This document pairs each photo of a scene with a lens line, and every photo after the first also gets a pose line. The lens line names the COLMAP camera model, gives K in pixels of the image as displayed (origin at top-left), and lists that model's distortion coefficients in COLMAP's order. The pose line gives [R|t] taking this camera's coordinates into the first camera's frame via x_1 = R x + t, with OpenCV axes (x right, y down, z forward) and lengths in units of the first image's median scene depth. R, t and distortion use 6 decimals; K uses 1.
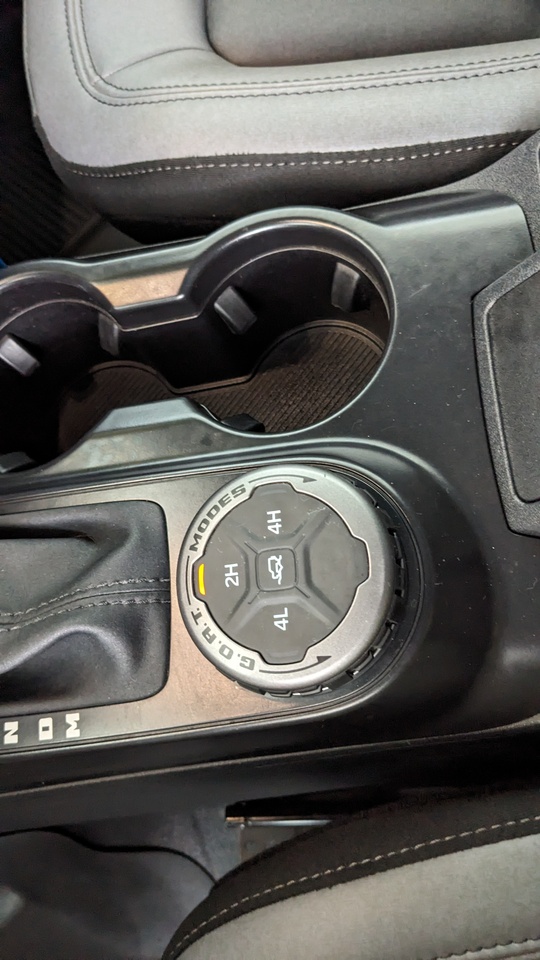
lens RADIAL K [[770.0, 0, 275.6], [0, 770.0, 476.4], [0, 0, 1]] dist [0.042810, -0.078143]
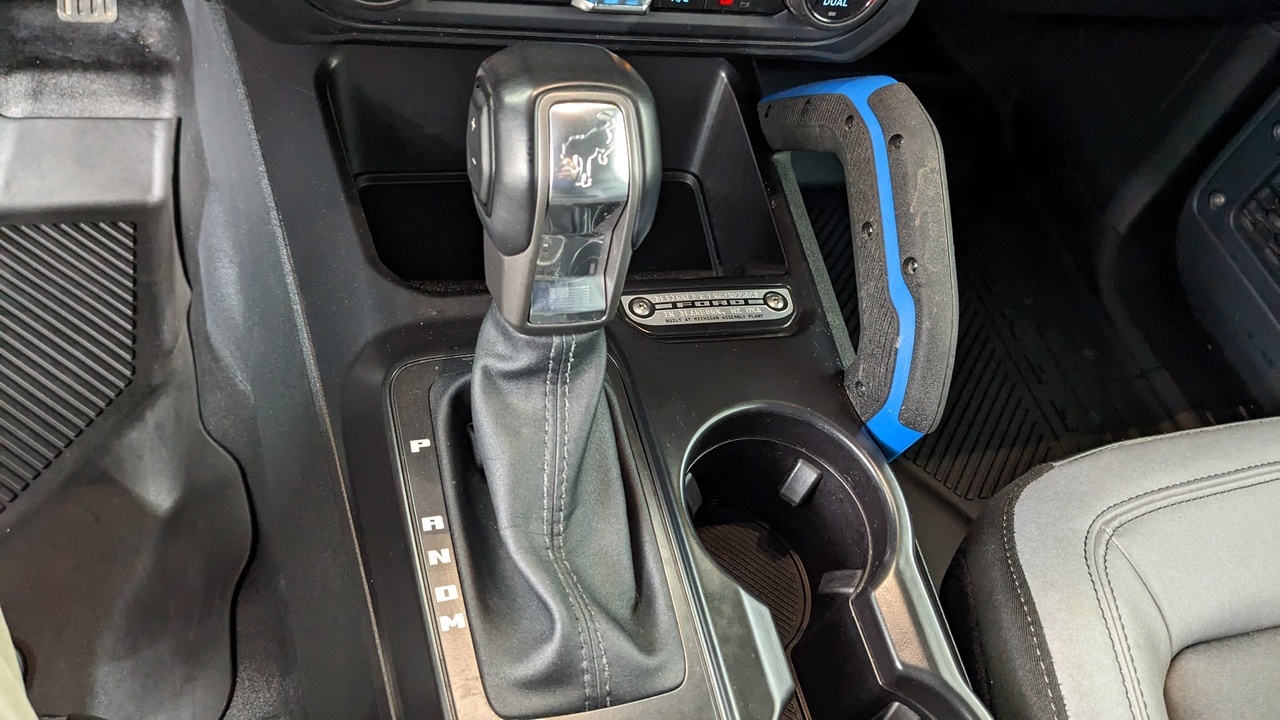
lens RADIAL K [[1026.6, 0, 634.7], [0, 1026.6, 370.8], [0, 0, 1]] dist [0.042810, -0.078143]
pose [[0.108584, 0.943444, -0.313246, -0.099413], [-0.994086, 0.102461, -0.035997, 0.083040], [-0.001865, 0.315302, 0.948989, -0.257337]]
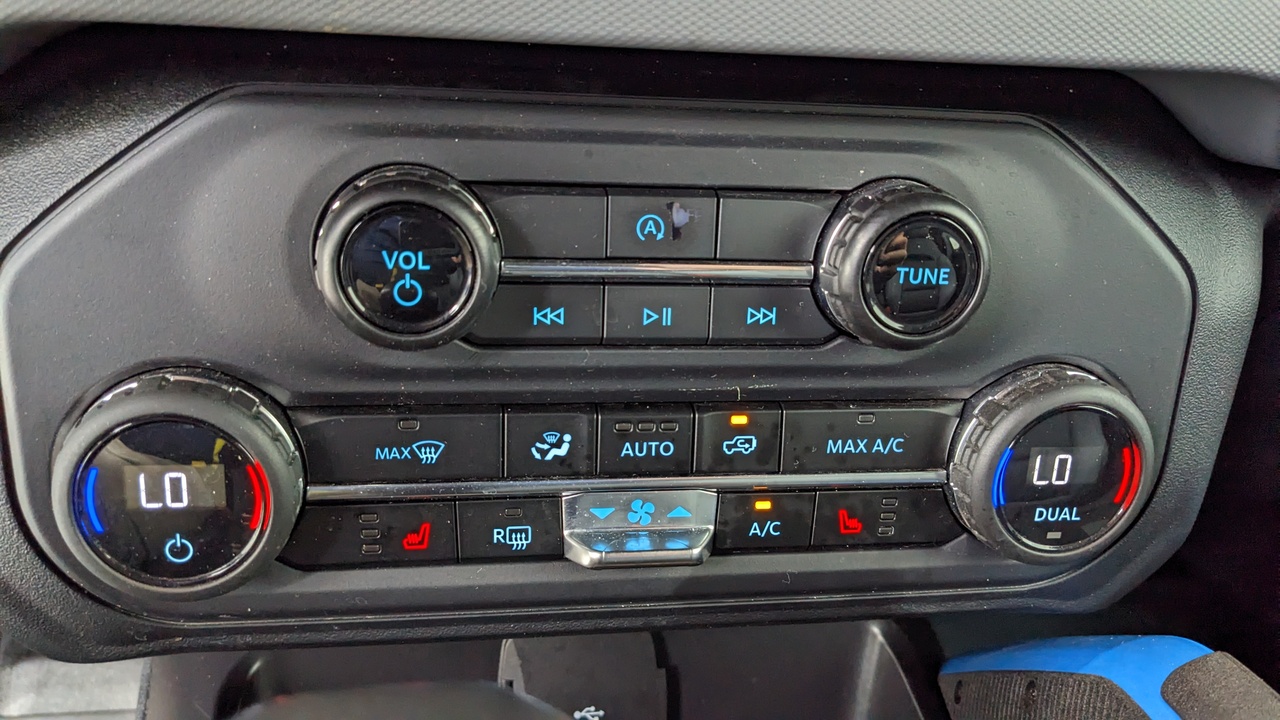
lens RADIAL K [[1026.6, 0, 643.7], [0, 1026.6, 357.9], [0, 0, 1]] dist [0.042810, -0.078143]
pose [[0.075836, 0.670315, -0.738191, -0.479253], [-0.983672, 0.171471, 0.054650, -0.038943], [0.163211, 0.721994, 0.672374, 0.218601]]
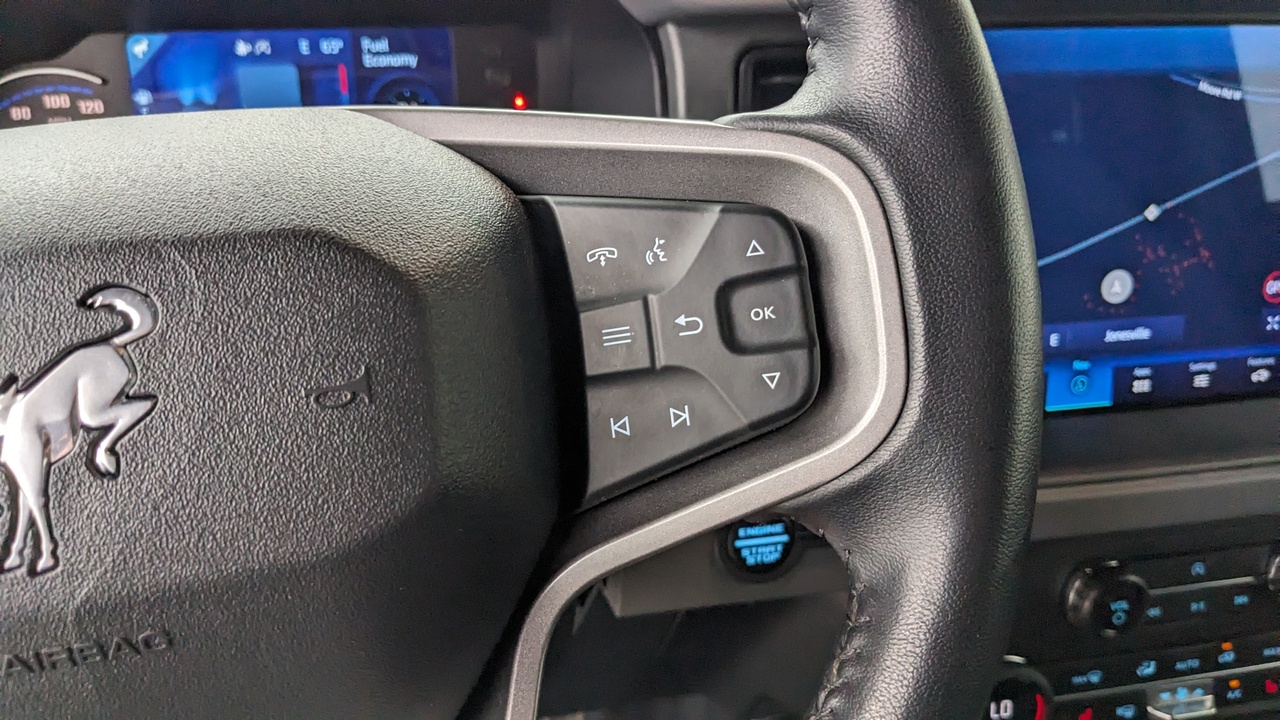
lens RADIAL K [[1026.6, 0, 644.0], [0, 1026.6, 364.9], [0, 0, 1]] dist [0.042810, -0.078143]
pose [[0.123490, 0.633554, -0.763780, -0.210826], [-0.965907, 0.253222, 0.053877, 0.542443], [0.227540, 0.731087, 0.643224, -0.658872]]
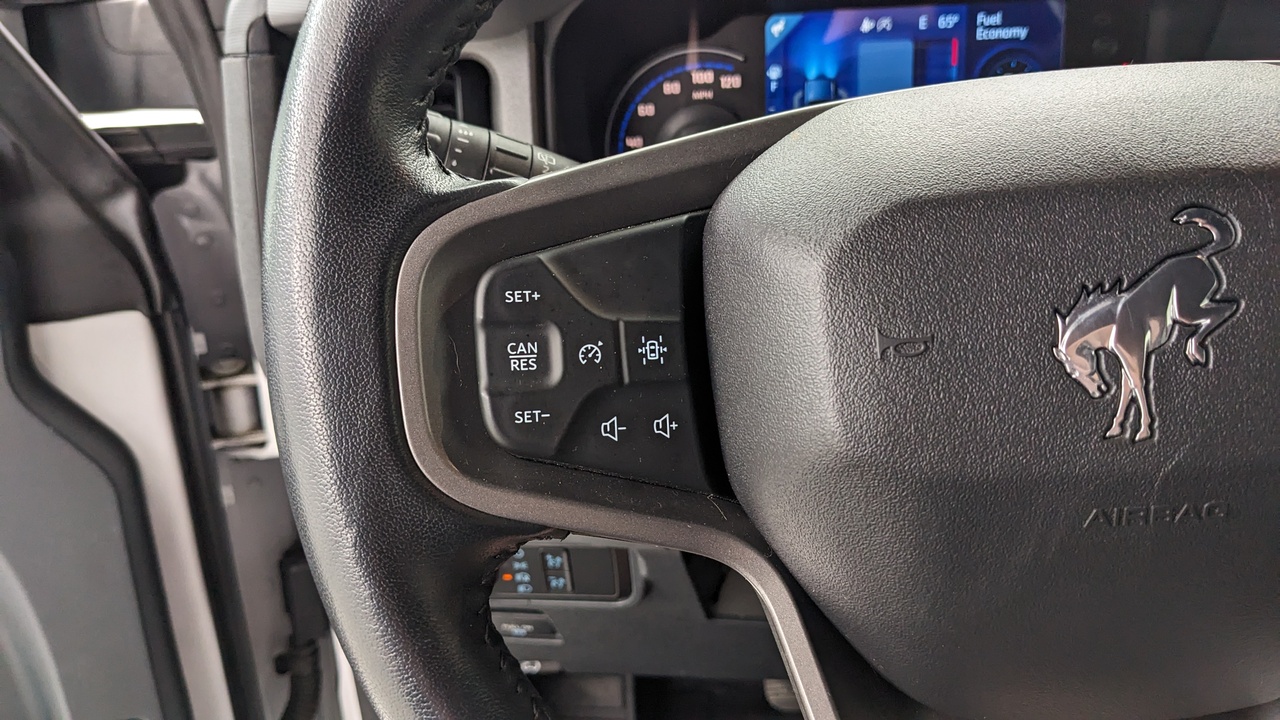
lens RADIAL K [[1026.6, 0, 661.1], [0, 1026.6, 375.3], [0, 0, 1]] dist [0.042810, -0.078143]
pose [[-0.111916, 0.648900, -0.752598, -0.107763], [-0.931631, 0.194990, 0.306662, 0.937060], [0.345742, 0.735464, 0.582713, -0.803317]]
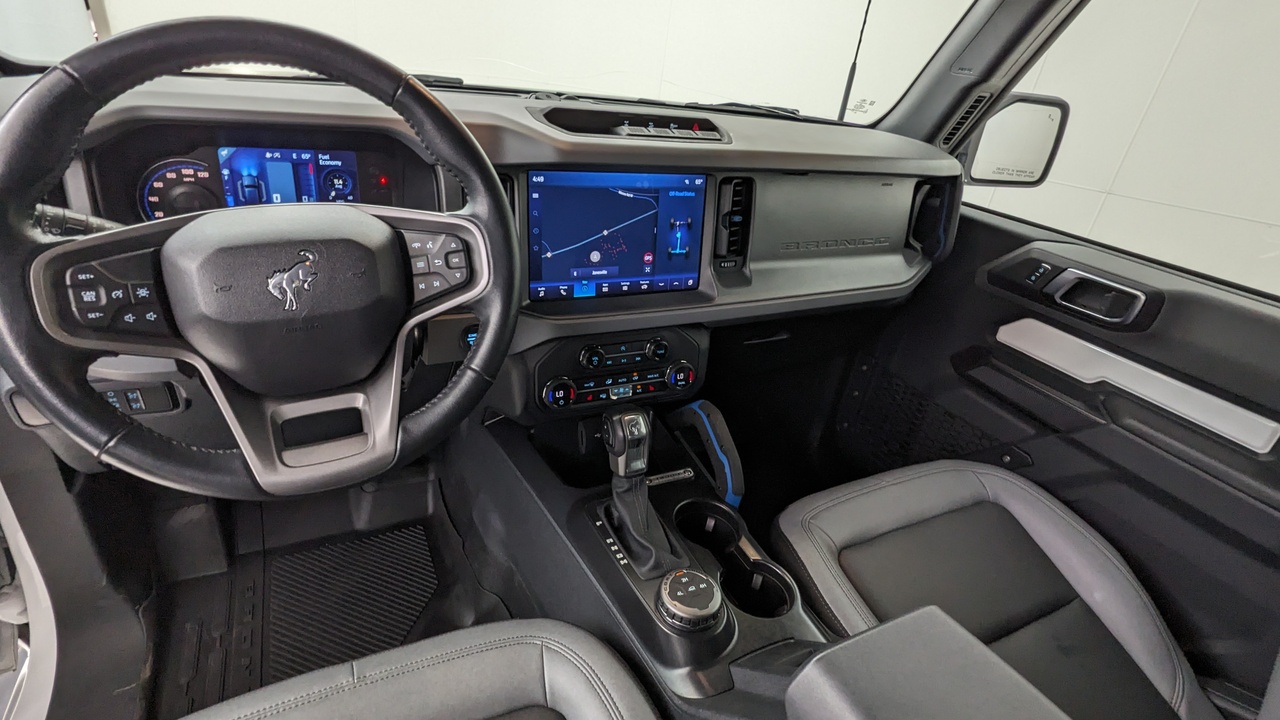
lens RADIAL K [[621.5, 0, 648.5], [0, 621.5, 358.2], [0, 0, 1]] dist [0.005689, -0.003594]
pose [[0.344017, 0.696505, -0.629709, 0.697035], [-0.938771, 0.268705, -0.215654, 0.444464], [0.019002, 0.665341, 0.746297, -1.311841]]
